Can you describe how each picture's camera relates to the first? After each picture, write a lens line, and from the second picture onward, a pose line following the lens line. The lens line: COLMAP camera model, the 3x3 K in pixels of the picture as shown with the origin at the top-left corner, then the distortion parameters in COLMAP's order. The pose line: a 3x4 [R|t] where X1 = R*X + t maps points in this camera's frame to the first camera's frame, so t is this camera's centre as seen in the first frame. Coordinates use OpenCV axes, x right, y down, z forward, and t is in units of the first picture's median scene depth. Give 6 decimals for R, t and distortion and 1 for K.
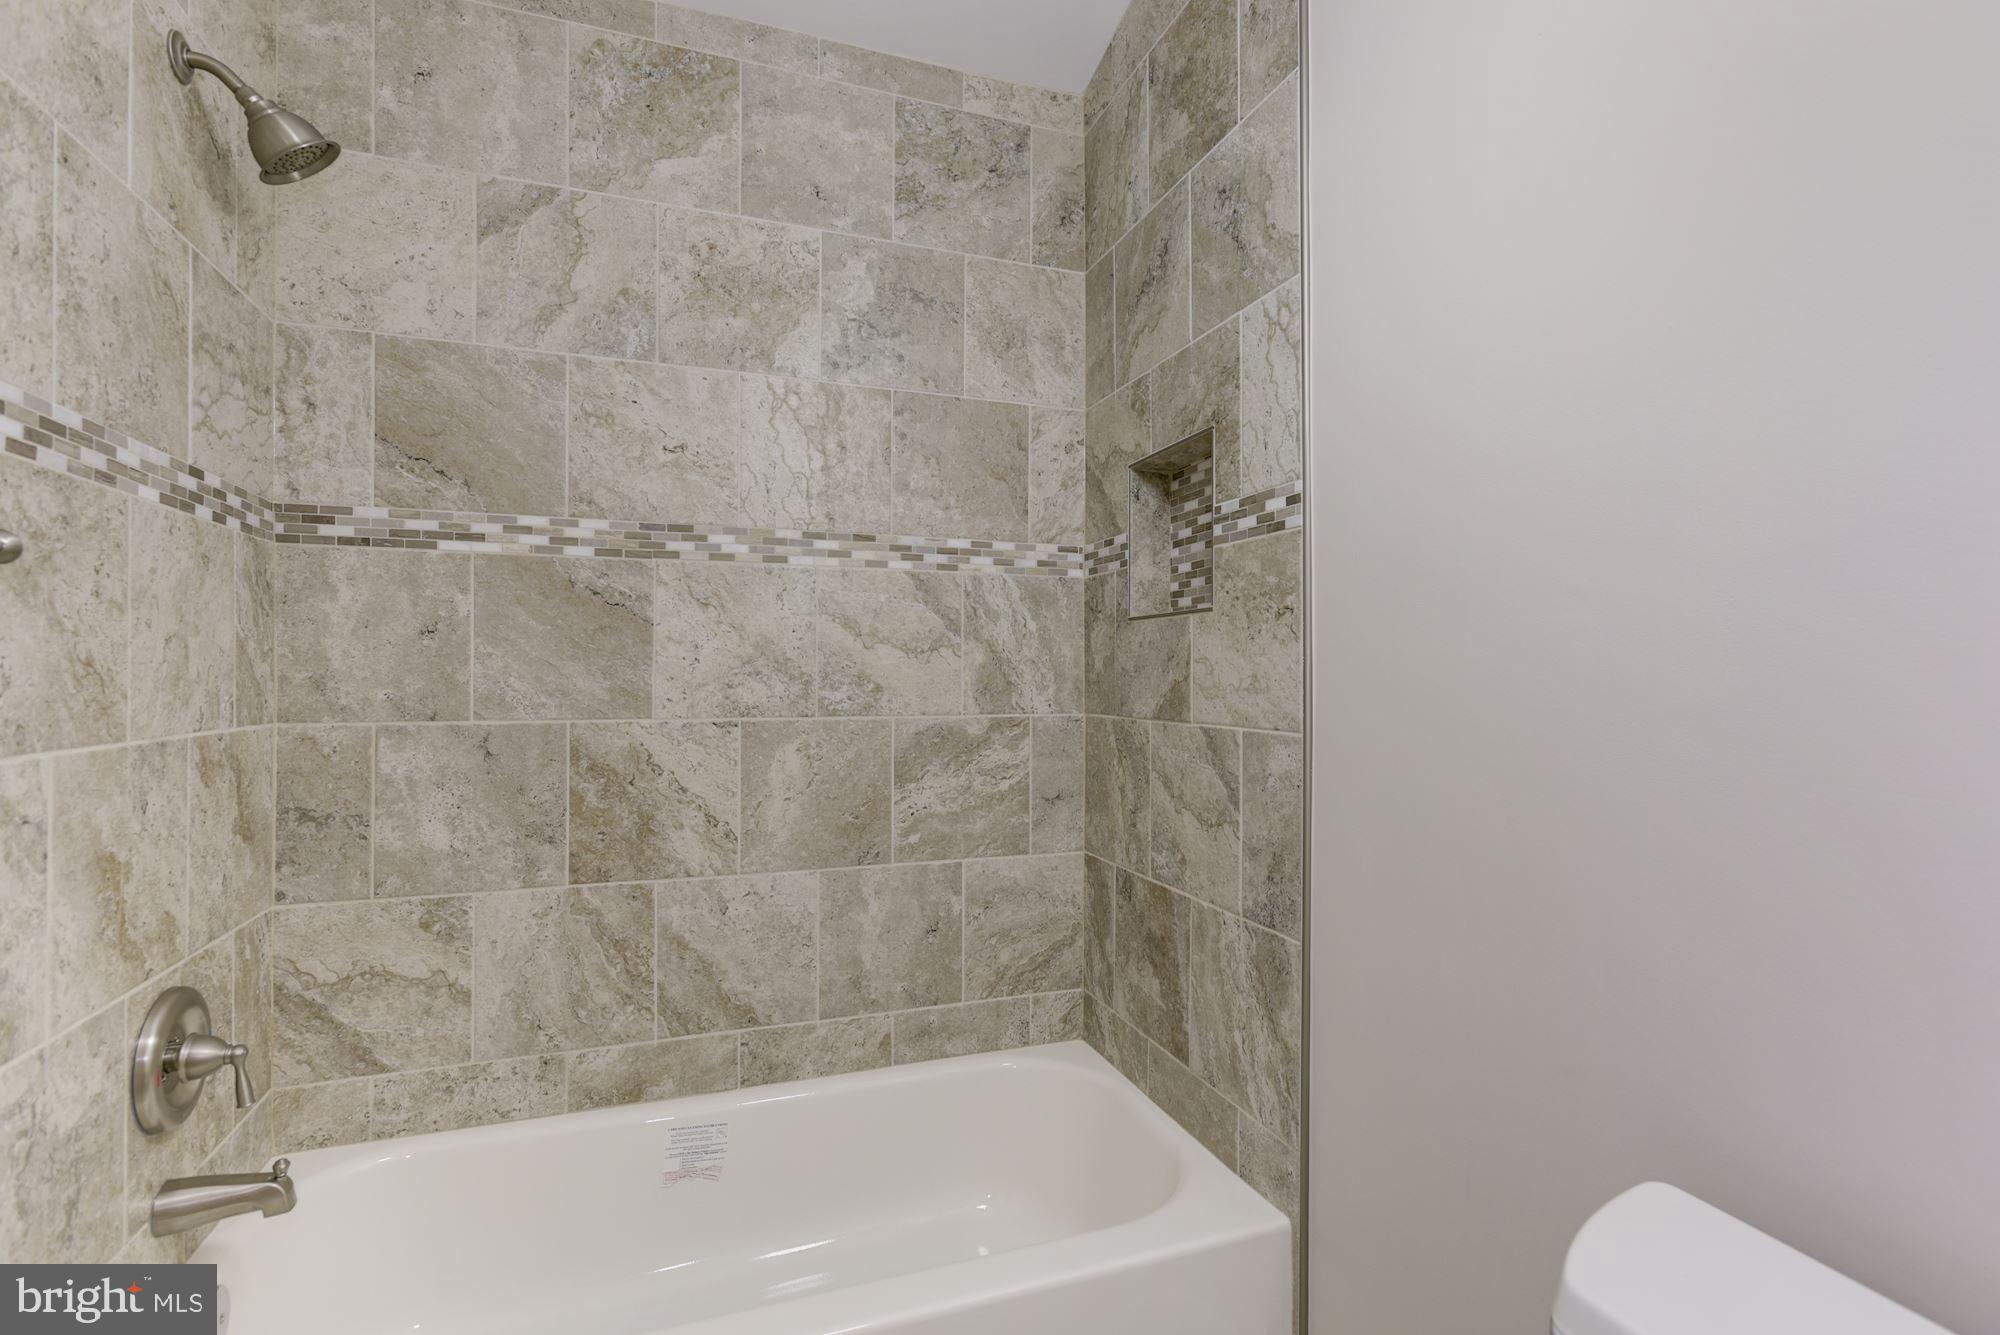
lens RADIAL K [[912.5, 0, 1000.8], [0, 912.5, 666.4], [0, 0, 1]] dist [-0.003981, 0.000698]
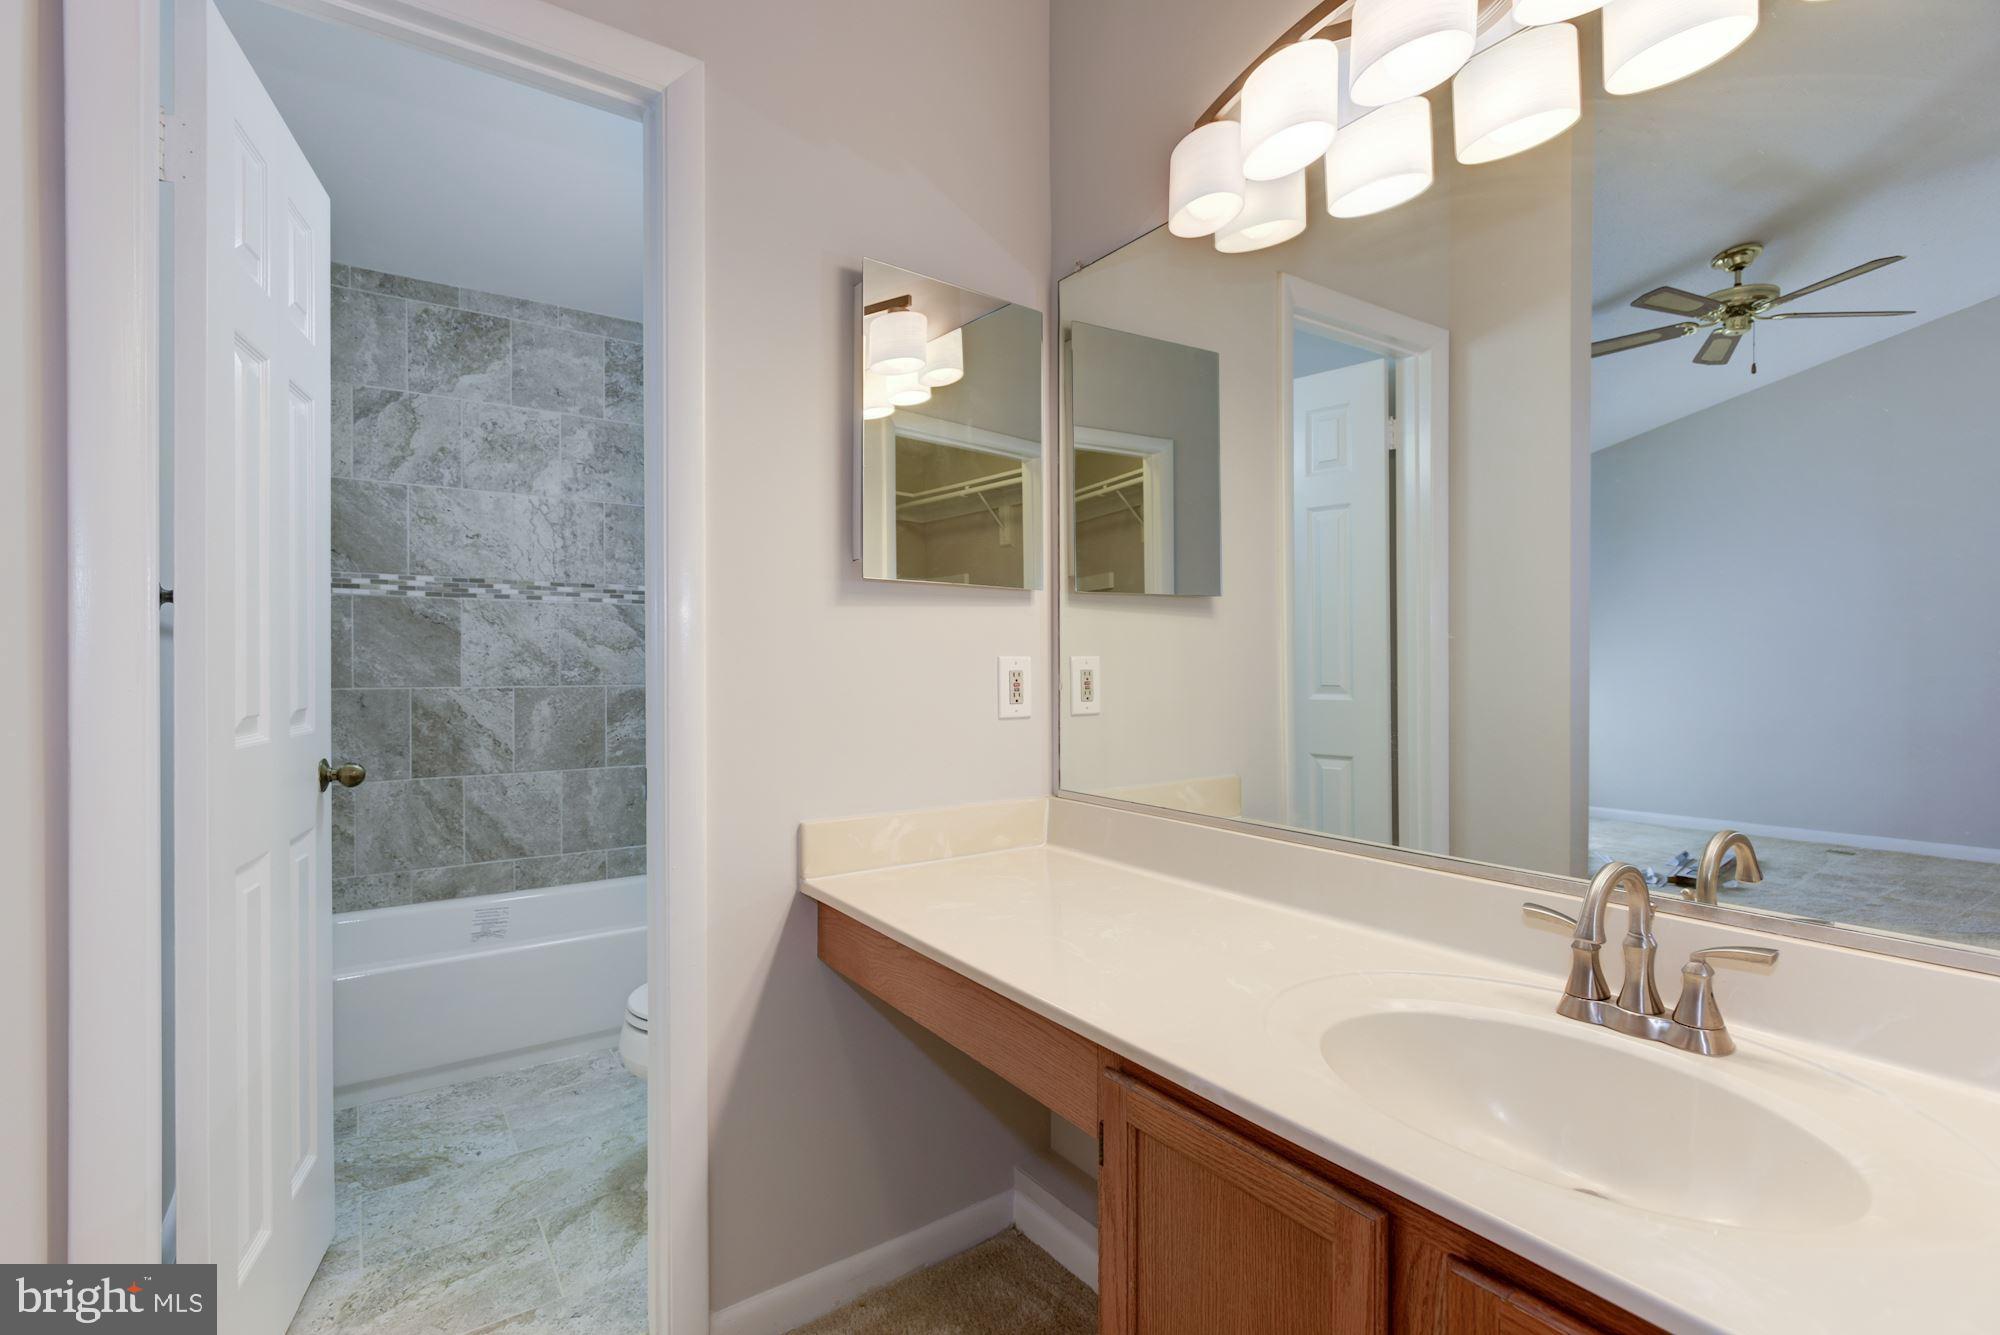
lens RADIAL K [[912.5, 0, 1000.7], [0, 912.5, 668.7], [0, 0, 1]] dist [-0.003981, 0.000698]
pose [[0.964331, -0.004604, 0.264659, 0.169420], [0.000781, 0.999894, 0.014545, -0.003269], [-0.264698, -0.013819, 0.964232, -1.012759]]
